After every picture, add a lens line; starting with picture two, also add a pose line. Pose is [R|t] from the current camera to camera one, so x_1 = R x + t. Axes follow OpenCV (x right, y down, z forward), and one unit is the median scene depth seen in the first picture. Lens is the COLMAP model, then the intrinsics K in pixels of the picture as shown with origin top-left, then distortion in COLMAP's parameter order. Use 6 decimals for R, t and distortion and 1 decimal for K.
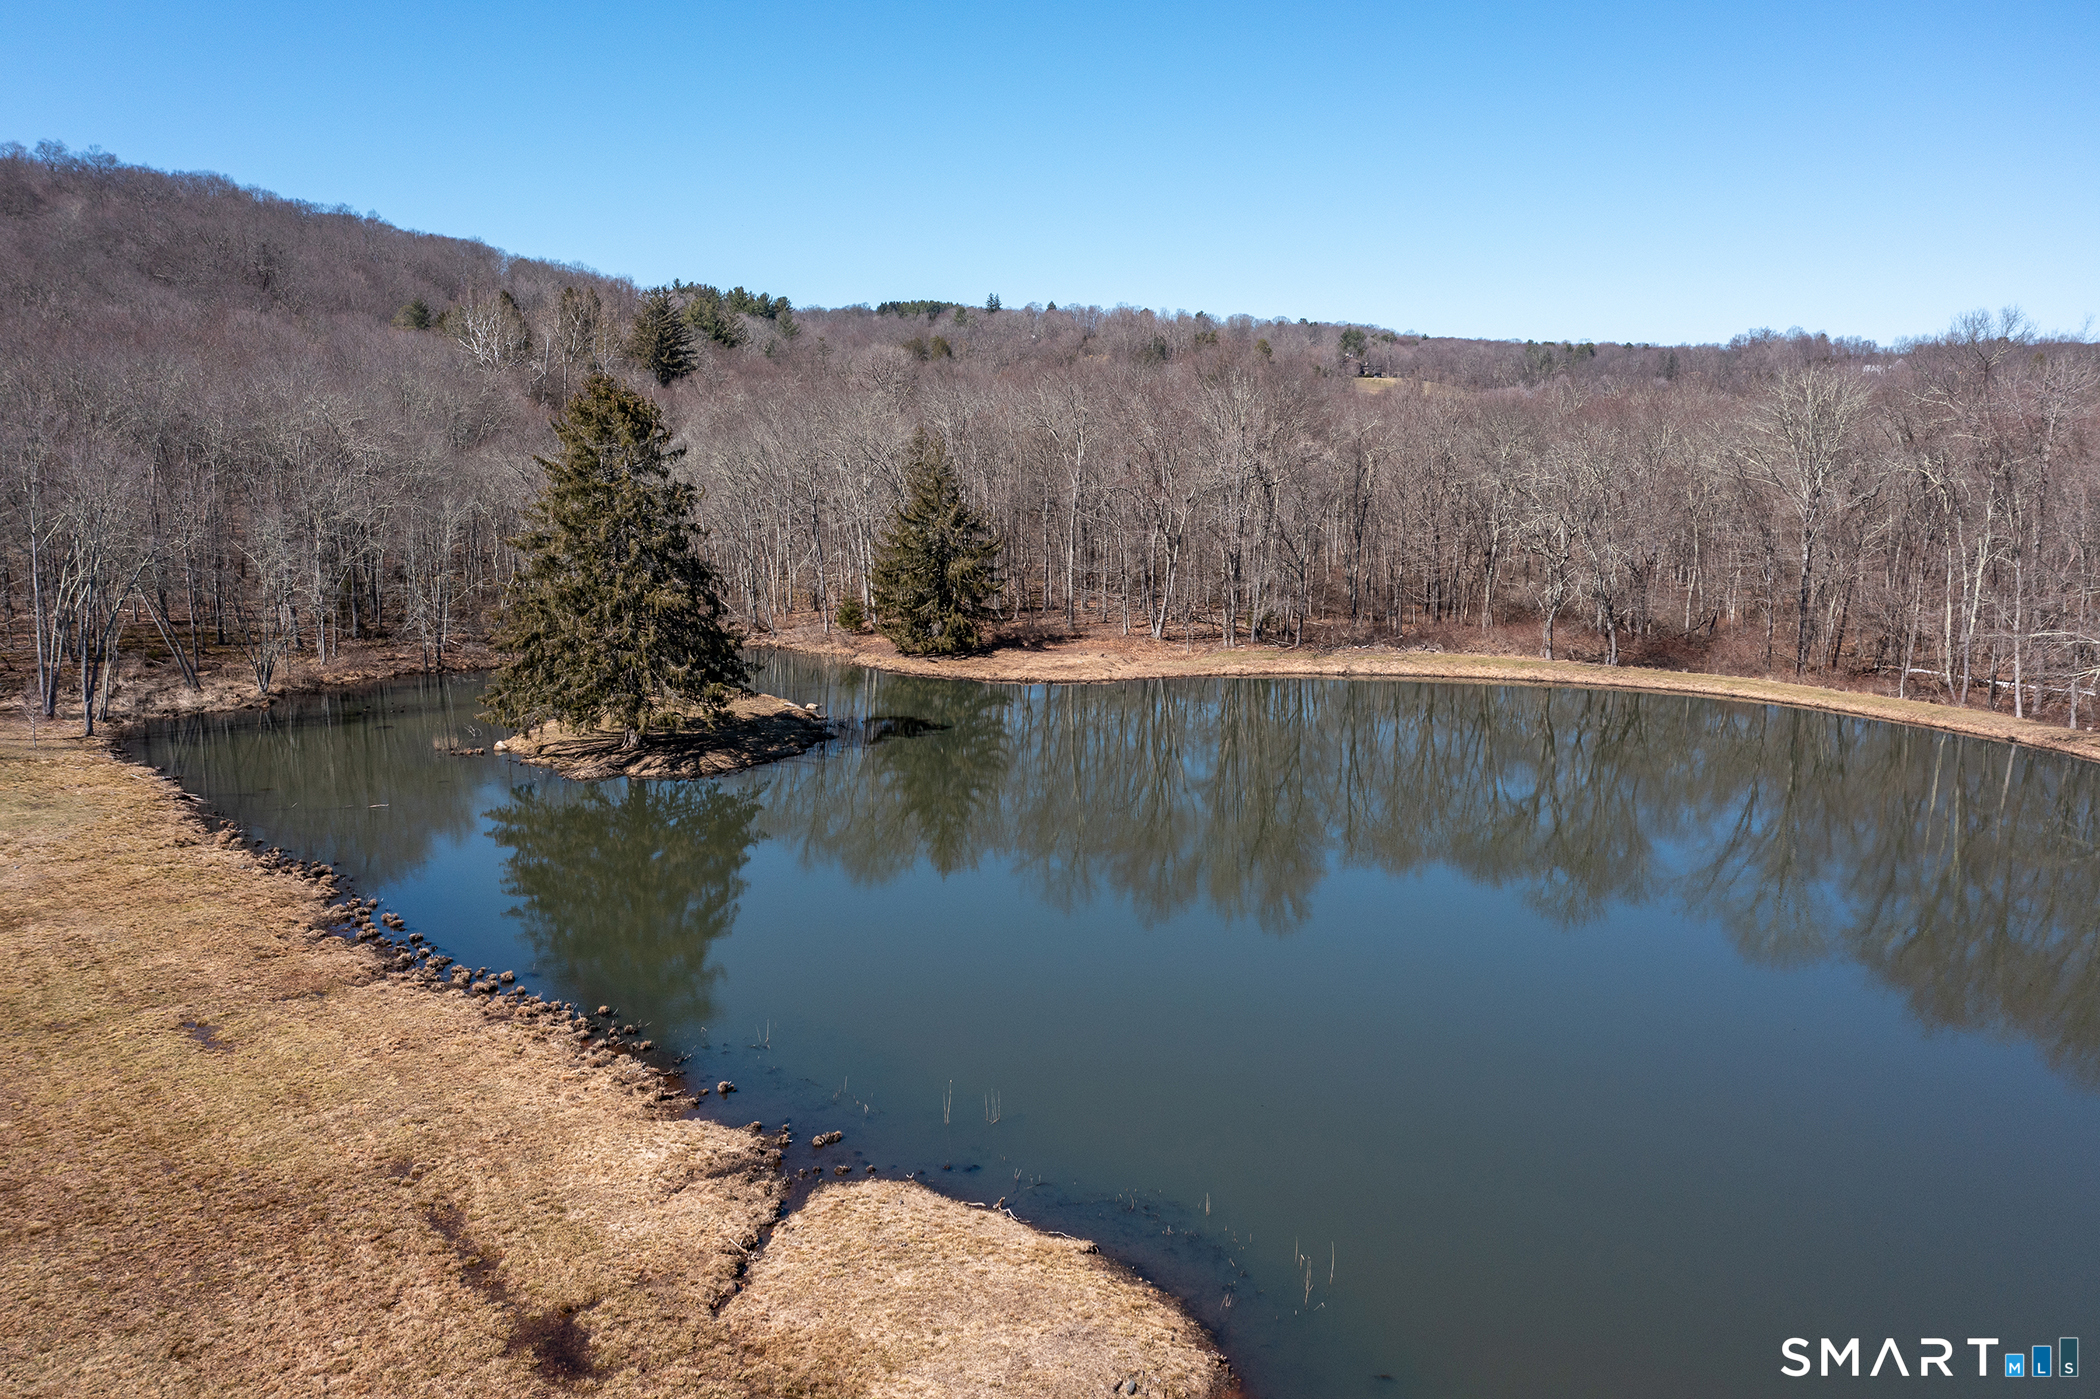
lens RADIAL K [[1665.9, 0, 1050.0], [0, 1665.9, 699.5], [0, 0, 1]] dist [-0.007673, 0.002554]
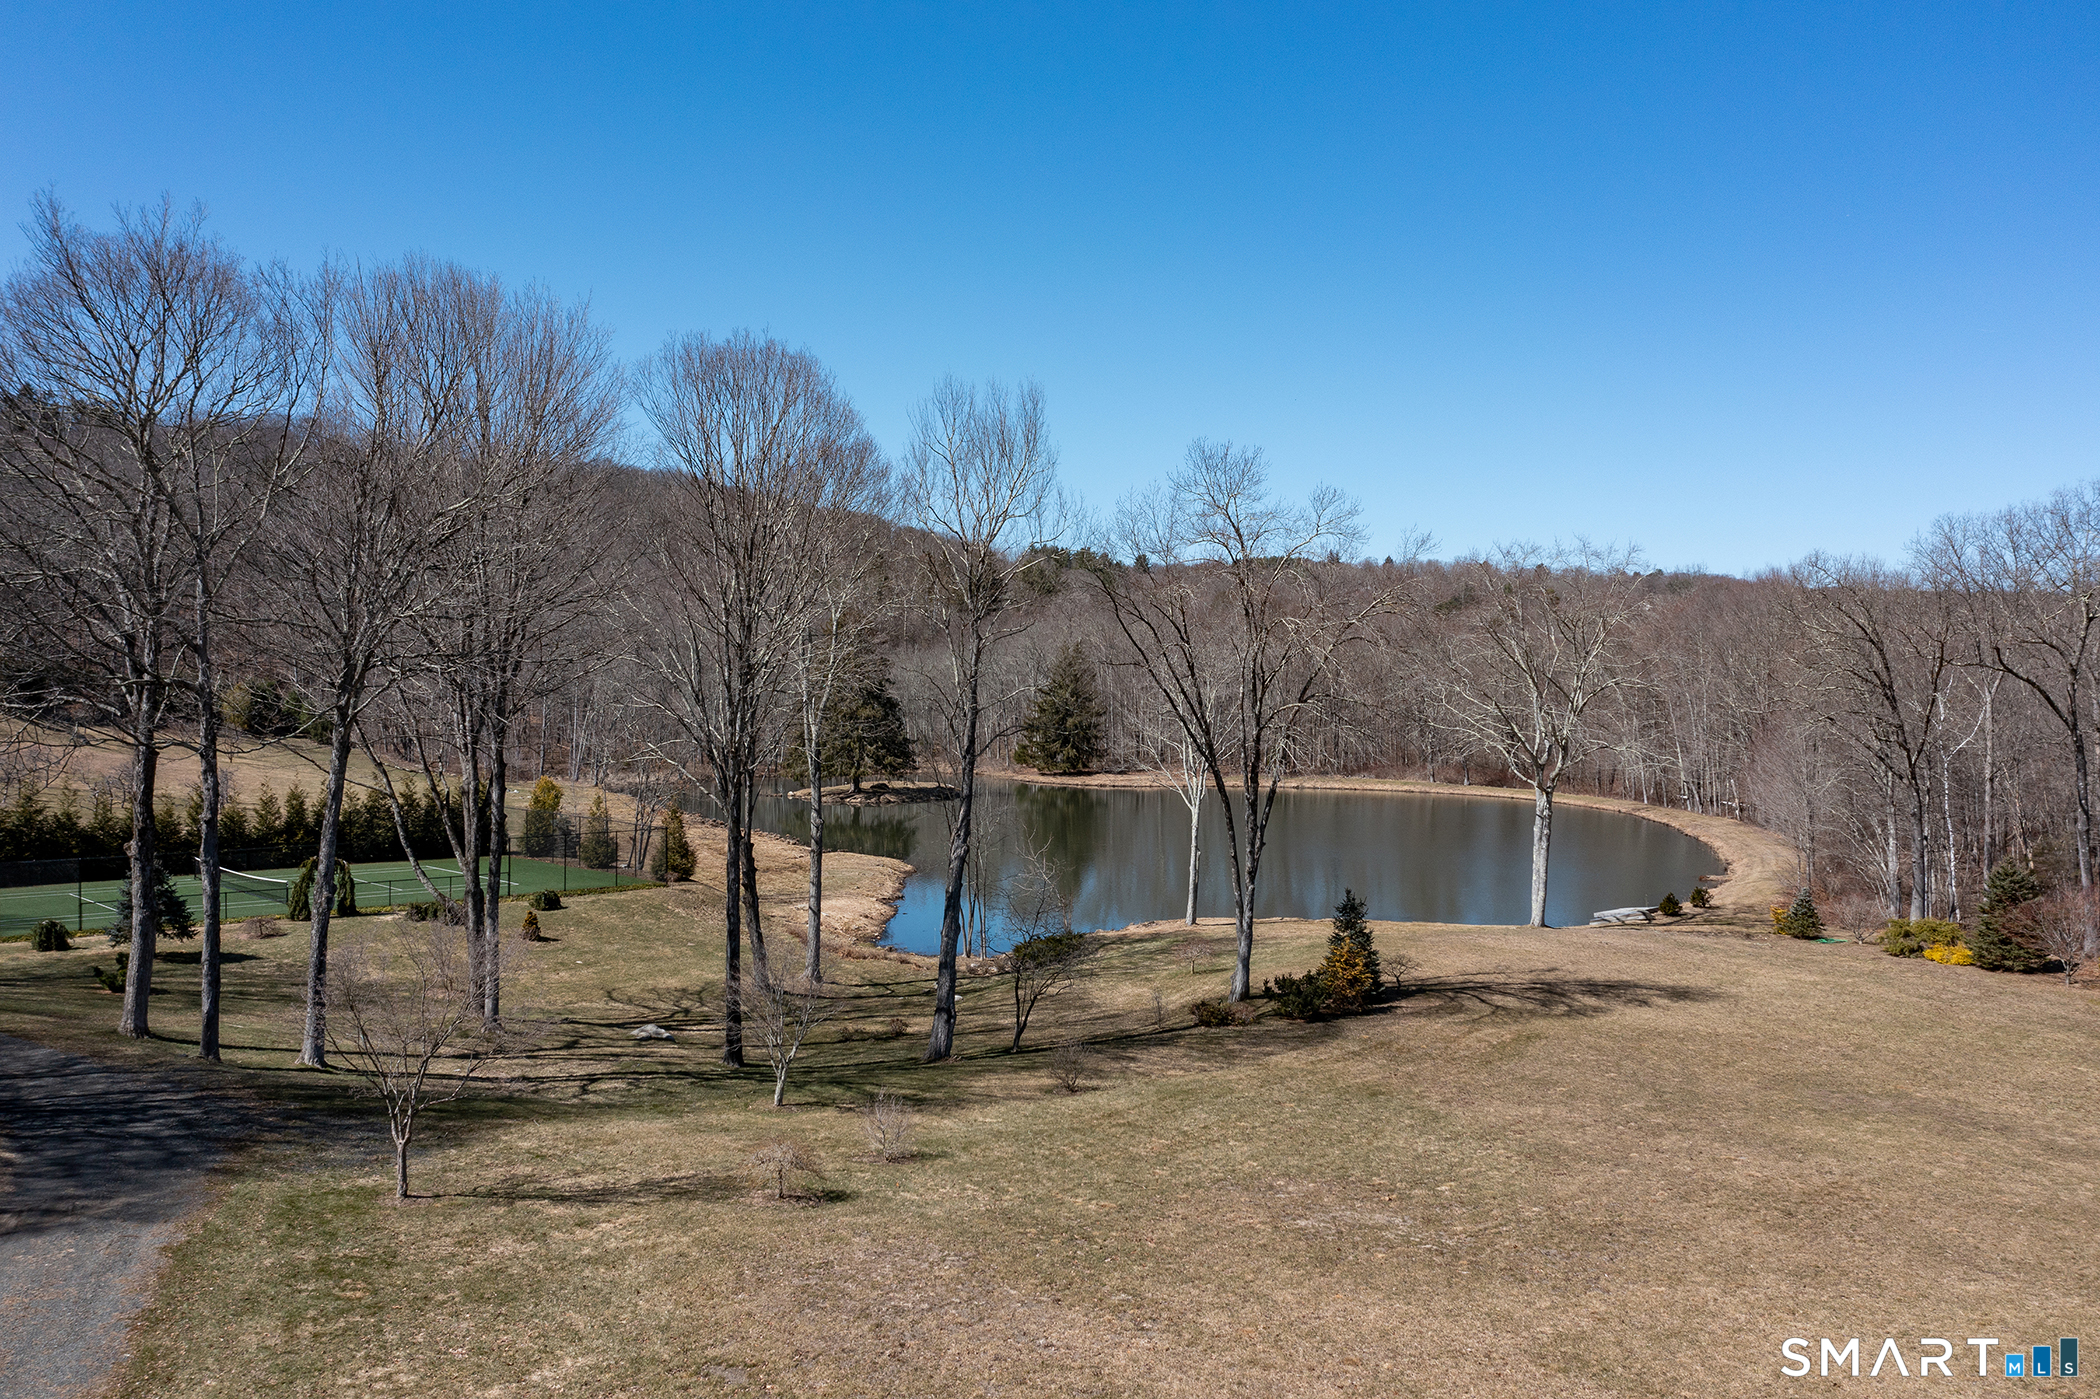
lens RADIAL K [[1665.9, 0, 1050.0], [0, 1665.9, 699.5], [0, 0, 1]] dist [-0.007673, 0.002554]
pose [[0.973291, 0.010612, -0.229328, 0.307151], [-0.044496, 0.988709, -0.143093, 0.139240], [0.225220, 0.149475, 0.962774, -0.612000]]
